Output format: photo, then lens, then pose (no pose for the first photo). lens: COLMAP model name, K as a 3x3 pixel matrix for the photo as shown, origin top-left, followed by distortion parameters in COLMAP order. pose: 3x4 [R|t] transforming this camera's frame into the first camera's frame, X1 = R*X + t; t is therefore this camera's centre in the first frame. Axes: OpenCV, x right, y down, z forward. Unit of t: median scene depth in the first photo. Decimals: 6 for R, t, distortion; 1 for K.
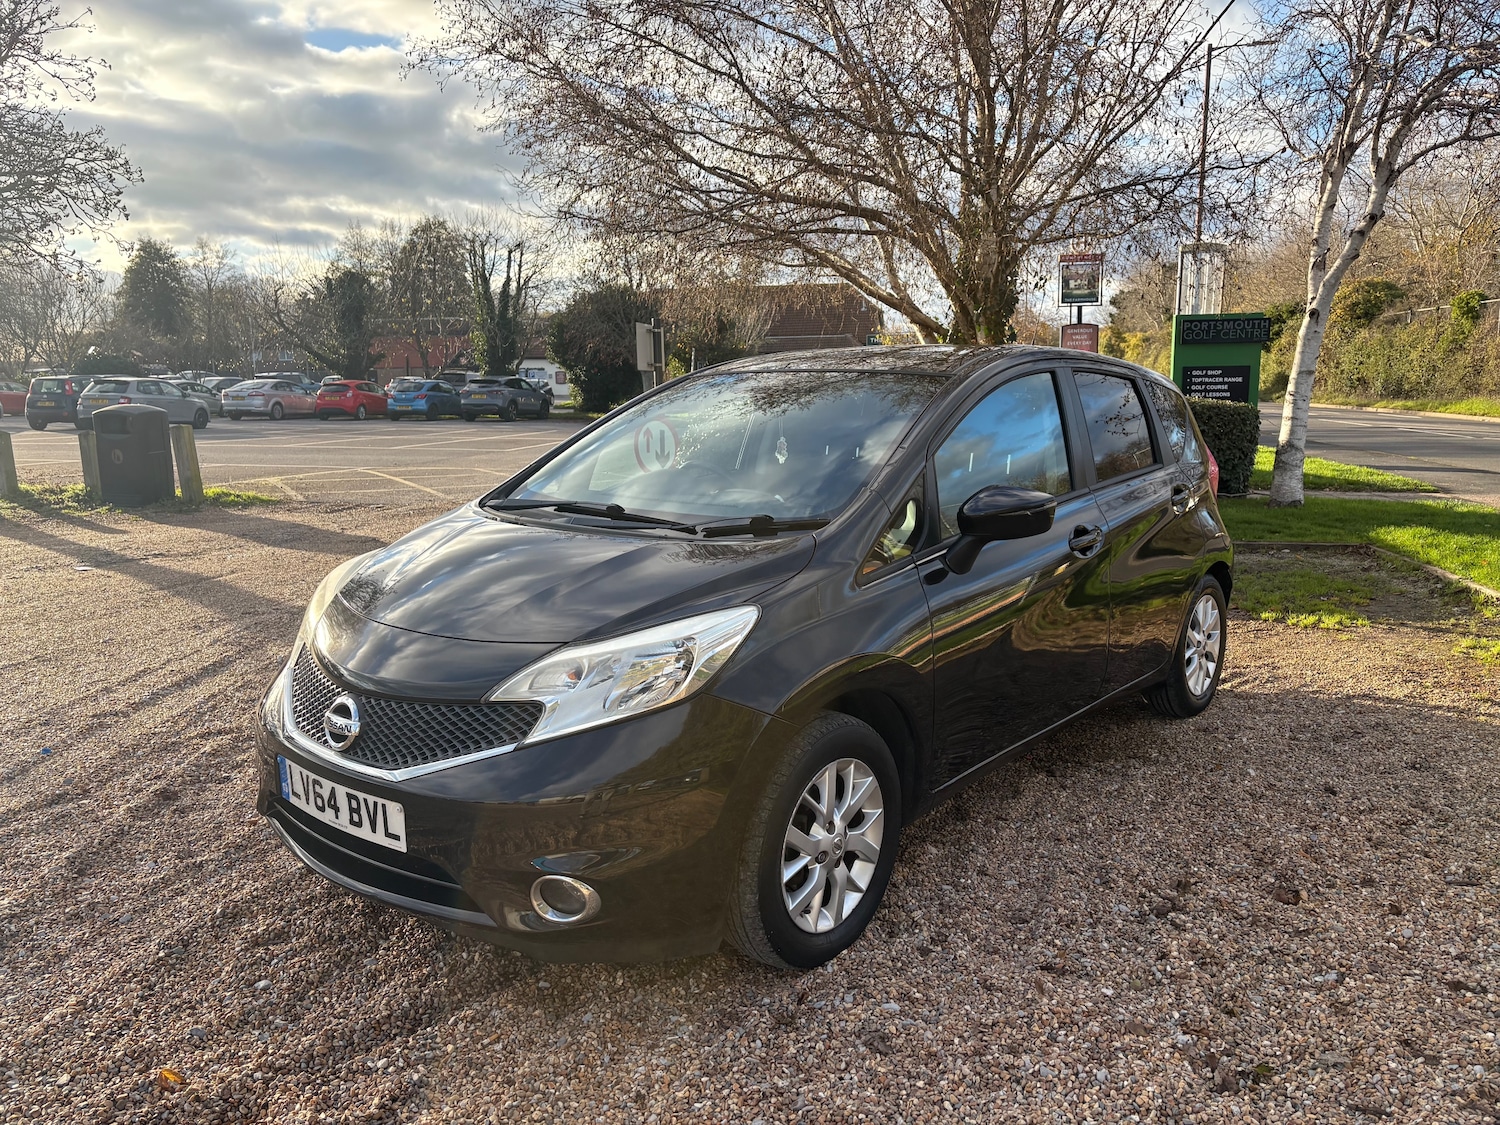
lens RADIAL K [[1151.0, 0, 750.0], [0, 1151.0, 562.5], [0, 0, 1]] dist [0.037778, -0.018955]
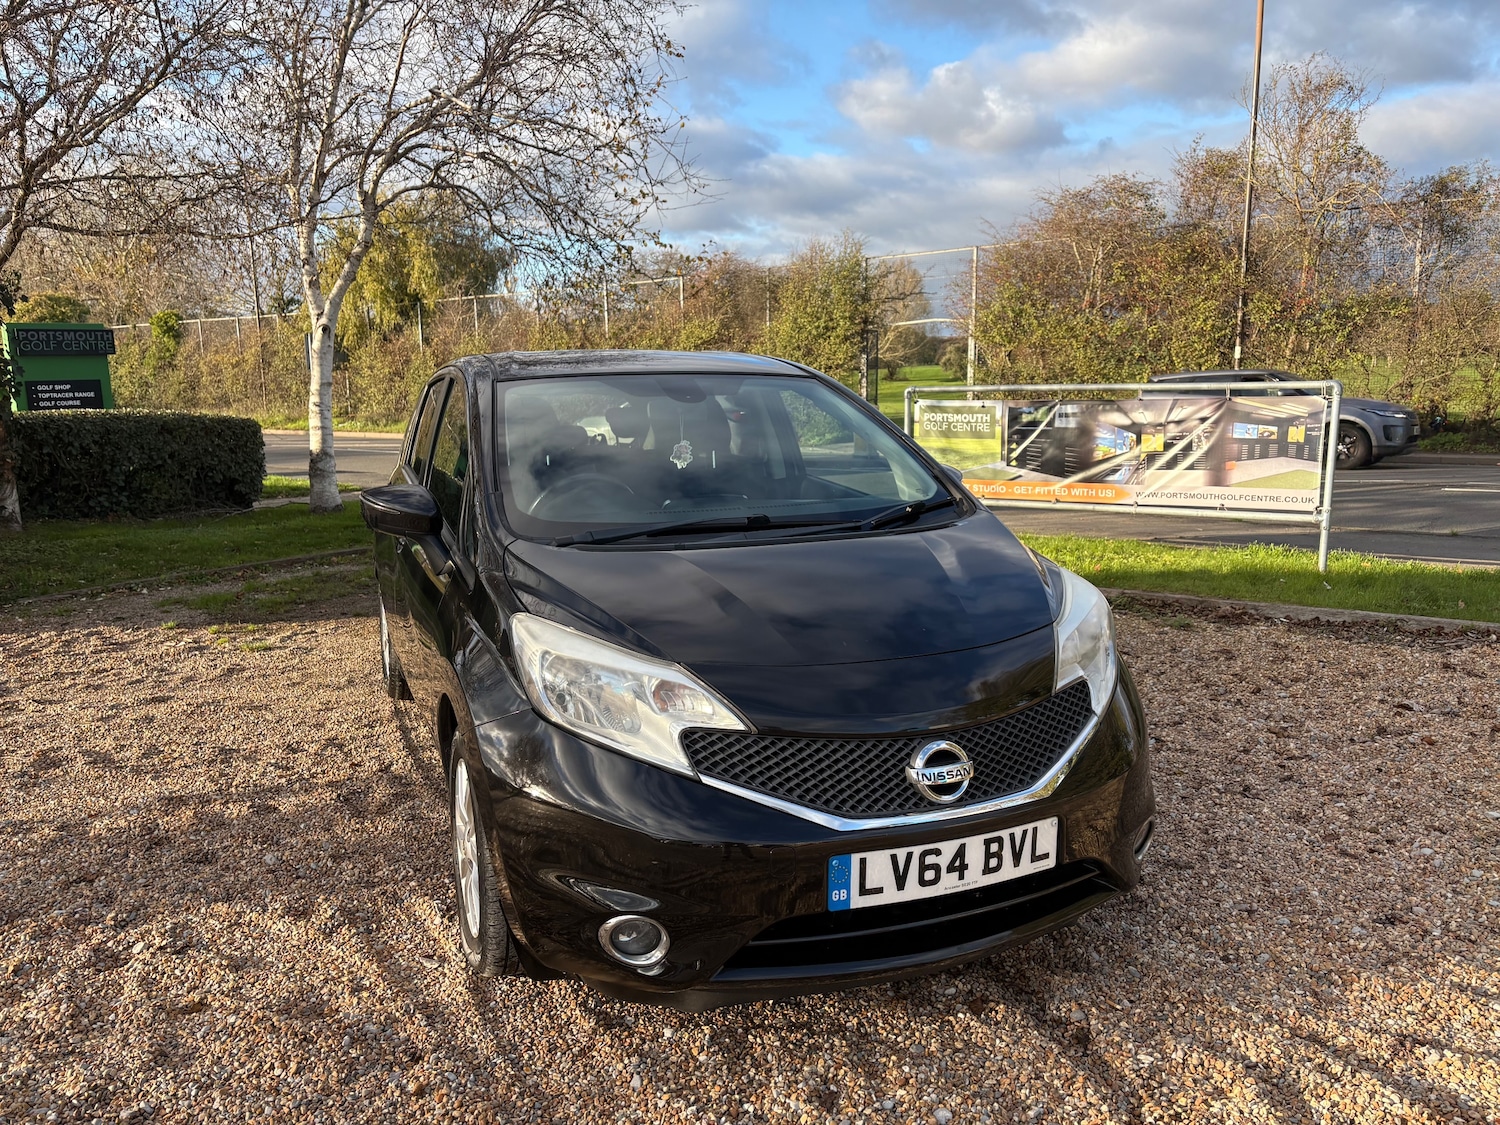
lens RADIAL K [[1151.0, 0, 750.0], [0, 1151.0, 562.5], [0, 0, 1]] dist [0.037778, -0.018955]
pose [[0.469948, -0.145004, 0.870702, -0.233138], [0.157660, 0.984342, 0.078834, -0.021534], [-0.868500, 0.100227, 0.485451, 0.140188]]
